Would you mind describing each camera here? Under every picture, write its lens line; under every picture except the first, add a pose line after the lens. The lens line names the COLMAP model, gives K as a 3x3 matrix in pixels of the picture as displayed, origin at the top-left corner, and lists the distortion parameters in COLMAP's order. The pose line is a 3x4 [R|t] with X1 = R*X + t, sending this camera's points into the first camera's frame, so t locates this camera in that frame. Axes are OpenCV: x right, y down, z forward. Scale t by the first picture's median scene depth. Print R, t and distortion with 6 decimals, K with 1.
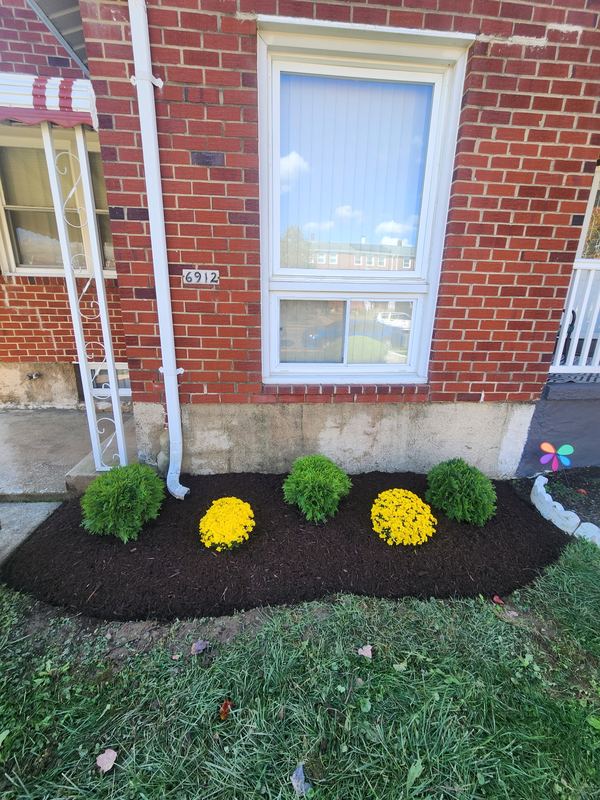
lens RADIAL K [[323.6, 0, 299.9], [0, 323.6, 398.4], [0, 0, 1]] dist [0.003041, -0.000001]
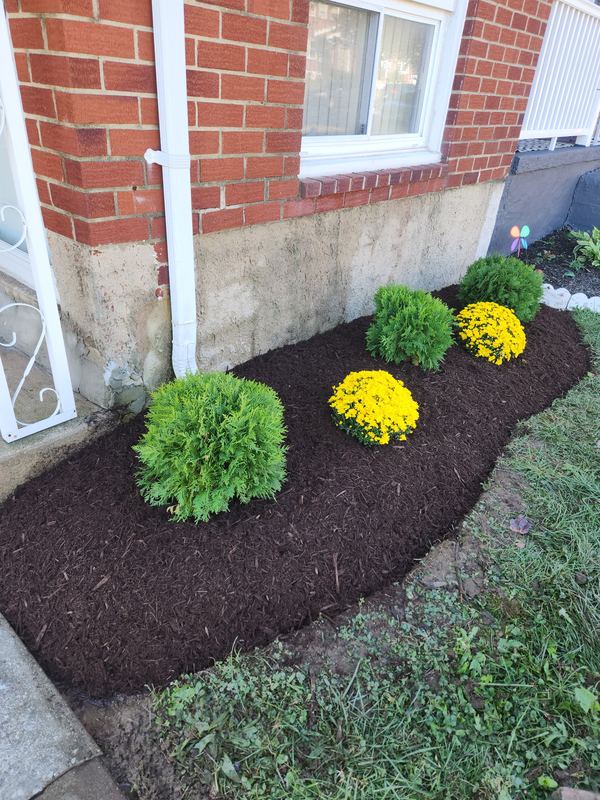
lens RADIAL K [[540.0, 0, 298.7], [0, 540.0, 400.9], [0, 0, 1]] dist [0.055457, -0.007859]
pose [[0.706108, -0.330409, 0.626292, -0.796514], [0.143983, 0.932980, 0.329875, 0.002343], [-0.693312, -0.142752, 0.706357, 0.286640]]
